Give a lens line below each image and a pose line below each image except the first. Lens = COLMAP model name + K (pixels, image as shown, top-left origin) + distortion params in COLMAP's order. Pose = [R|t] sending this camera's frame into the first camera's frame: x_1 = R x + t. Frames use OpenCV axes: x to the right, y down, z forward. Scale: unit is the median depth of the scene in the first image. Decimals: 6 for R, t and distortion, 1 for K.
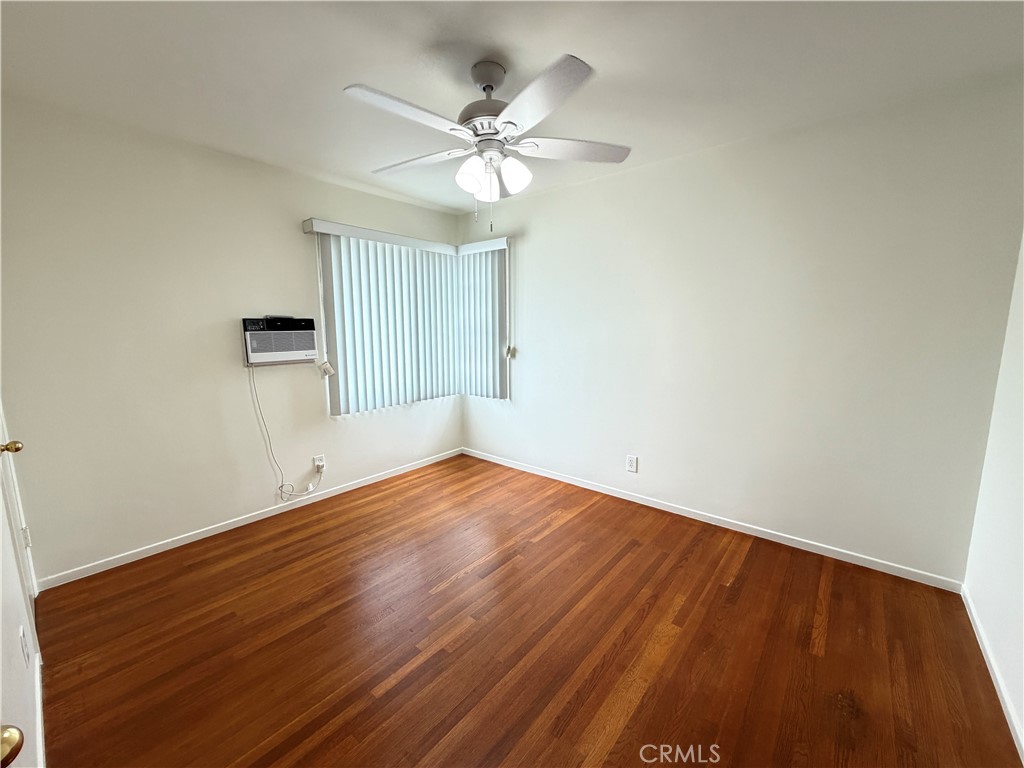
lens RADIAL K [[407.8, 0, 513.1], [0, 407.8, 383.8], [0, 0, 1]] dist [-0.002951, 0.000255]
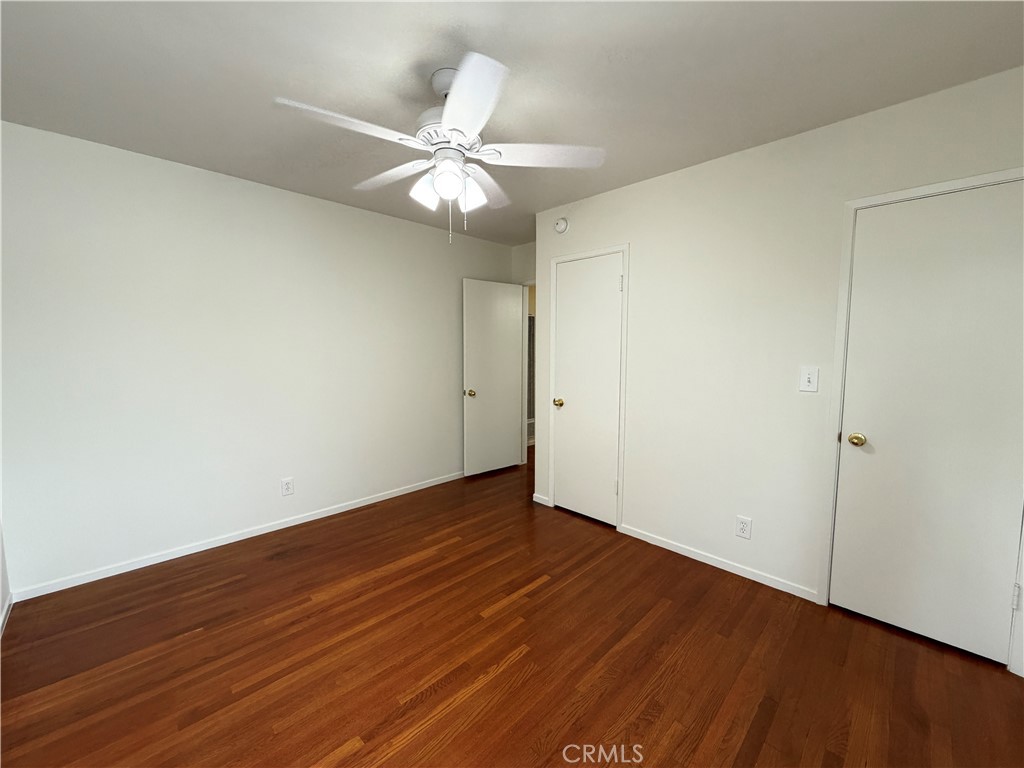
lens RADIAL K [[407.8, 0, 512.1], [0, 407.8, 383.8], [0, 0, 1]] dist [-0.002951, 0.000255]
pose [[-0.996508, -0.003908, 0.083406, -0.183534], [0.015161, 0.973831, 0.226768, -0.178980], [-0.082110, 0.227241, -0.970371, 1.311520]]
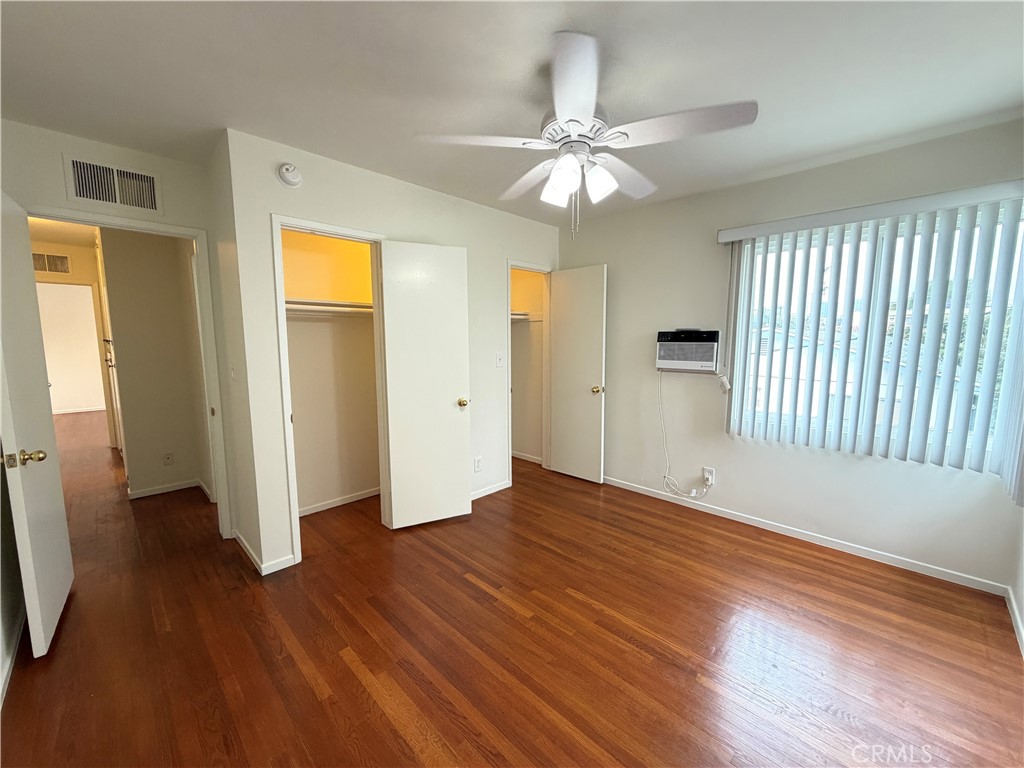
lens RADIAL K [[407.8, 0, 508.2], [0, 407.8, 386.8], [0, 0, 1]] dist [-0.002951, 0.000255]
pose [[-0.084061, 0.129694, -0.987984, 0.606420], [-0.140263, 0.980082, 0.140591, -0.103191], [0.986539, 0.150396, -0.064195, 0.636190]]
